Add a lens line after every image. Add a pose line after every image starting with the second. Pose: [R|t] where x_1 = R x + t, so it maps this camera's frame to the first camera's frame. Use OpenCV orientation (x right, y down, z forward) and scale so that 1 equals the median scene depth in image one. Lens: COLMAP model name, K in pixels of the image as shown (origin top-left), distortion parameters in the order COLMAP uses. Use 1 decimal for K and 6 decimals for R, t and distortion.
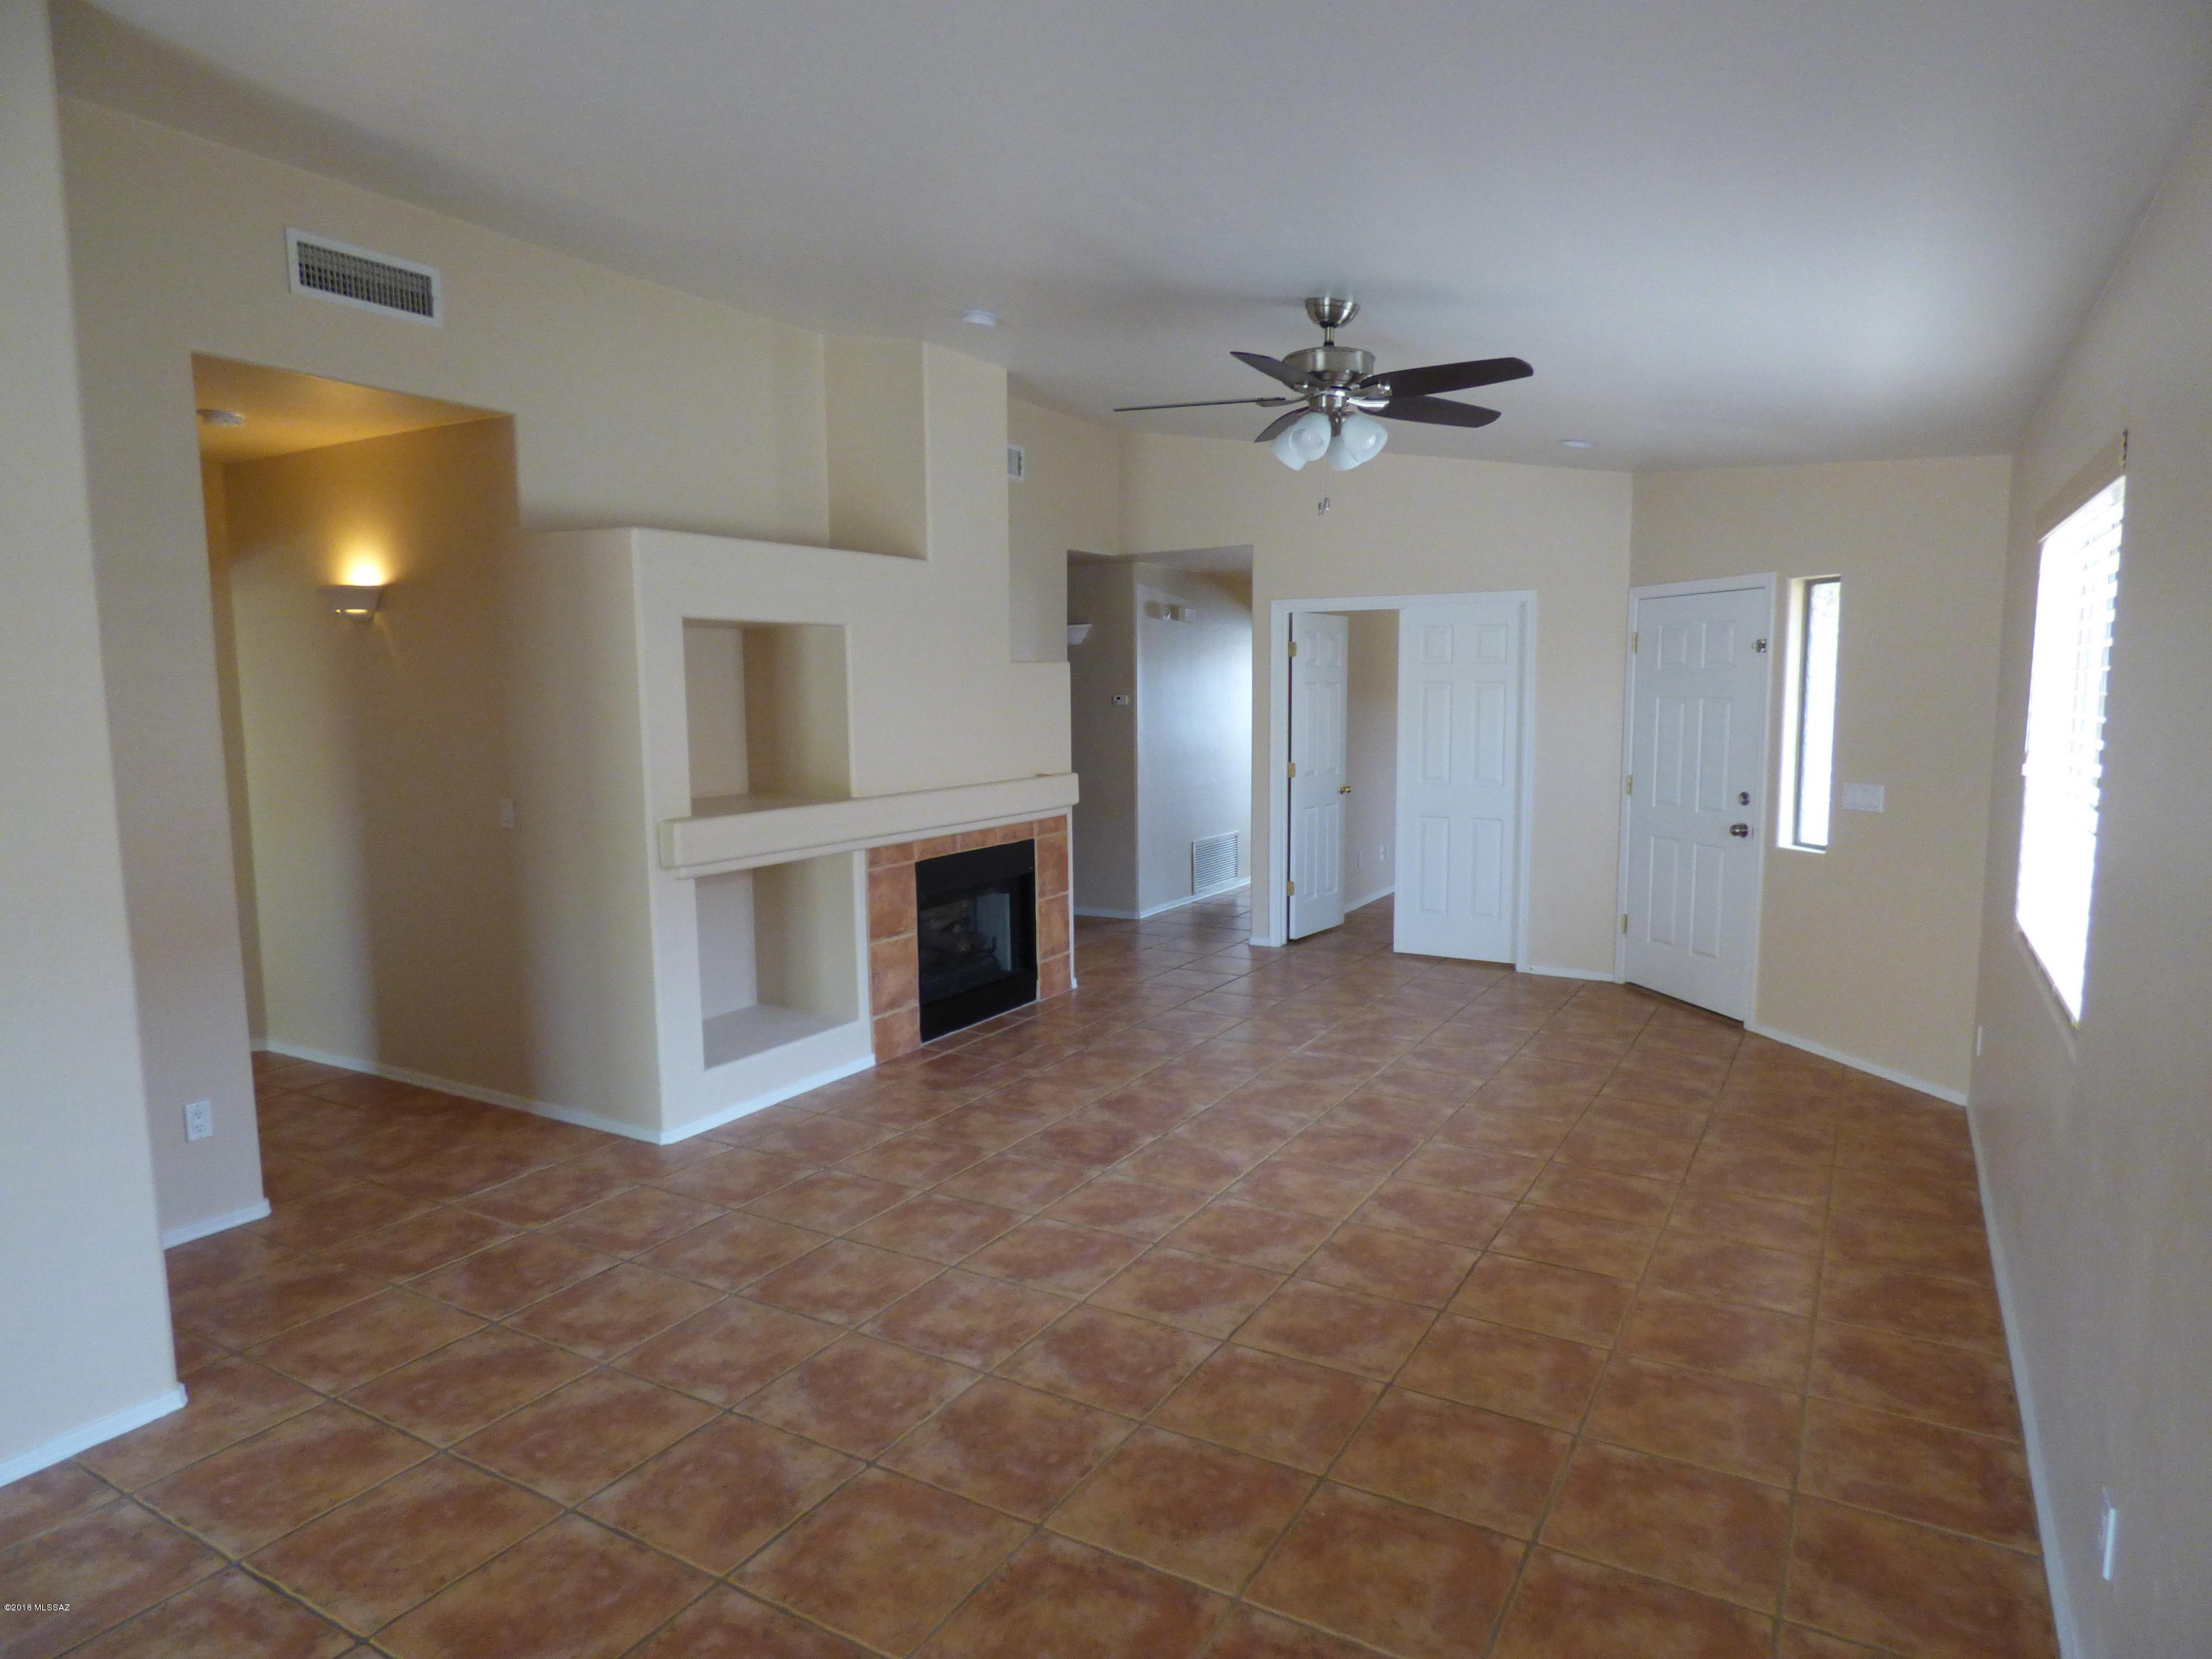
lens RADIAL K [[1333.7, 0, 1106.0], [0, 1333.7, 829.5], [0, 0, 1]] dist [-0.004797, -0.000782]
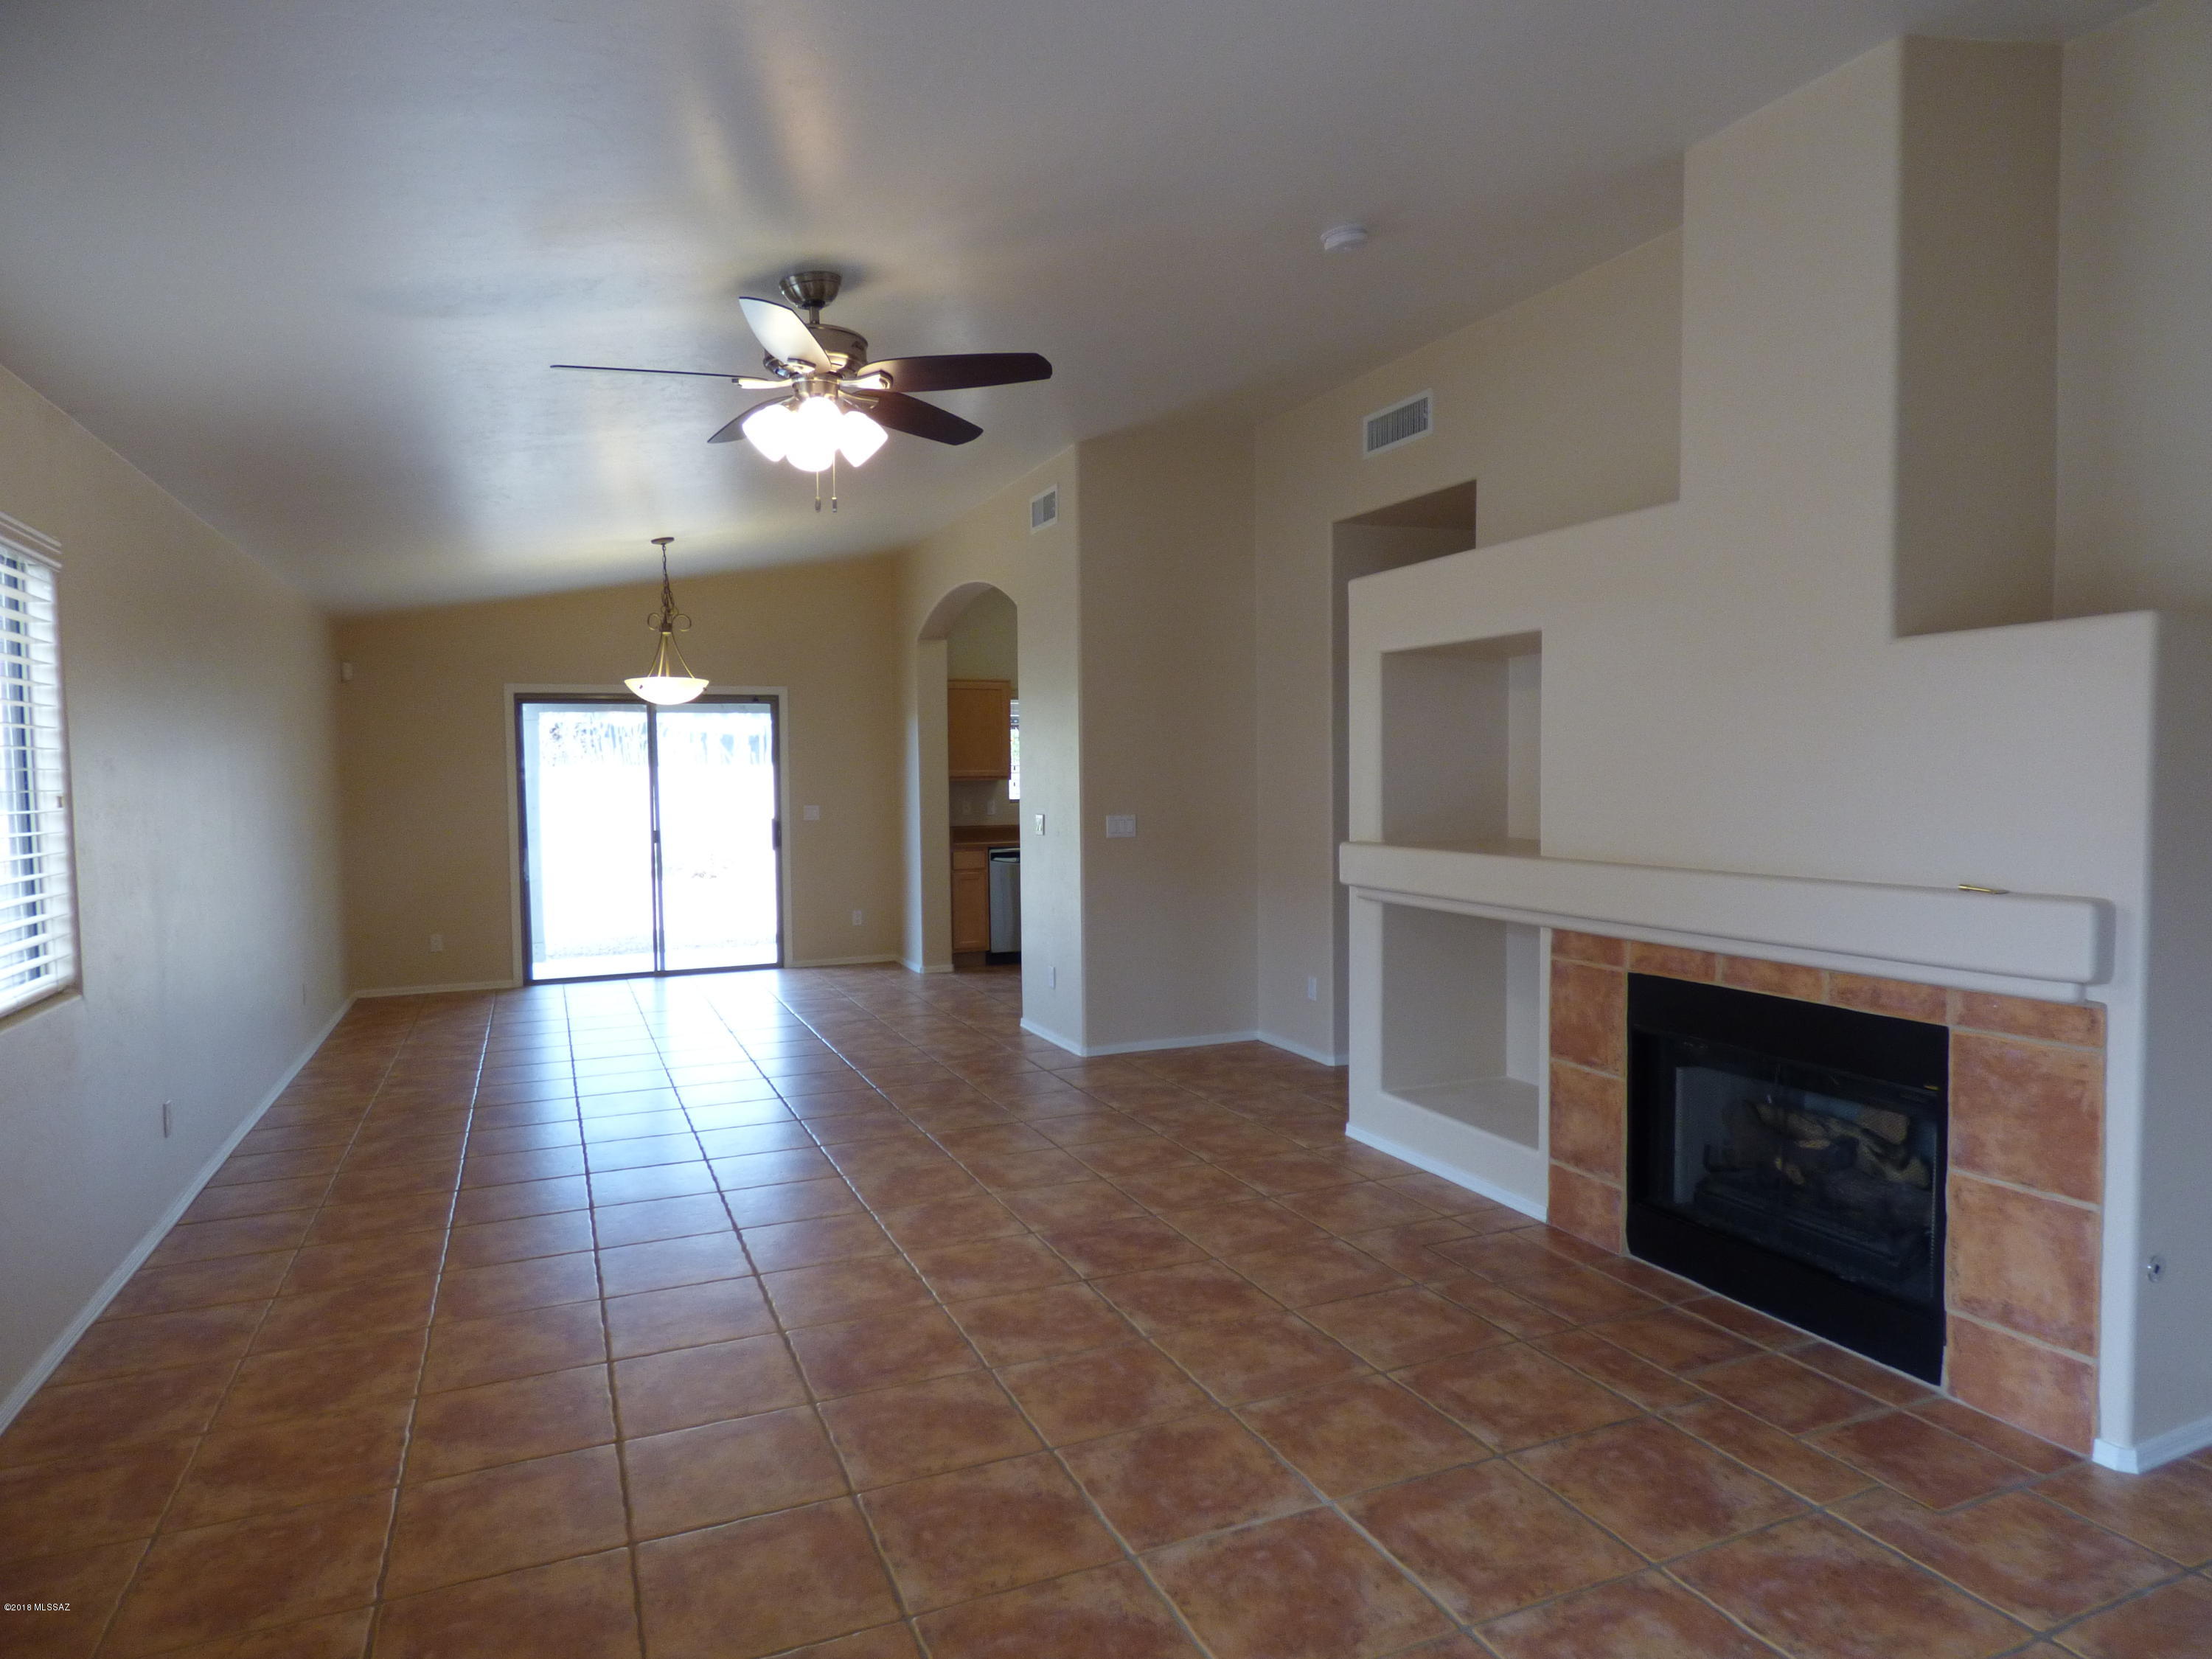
lens RADIAL K [[1313.2, 0, 1106.0], [0, 1313.2, 829.5], [0, 0, 1]] dist [-0.006924, -0.002372]
pose [[-0.587241, 0.052432, -0.807712, 0.532520], [-0.072620, 0.990462, 0.117093, -0.103275], [0.806148, 0.127418, -0.577833, 1.173198]]
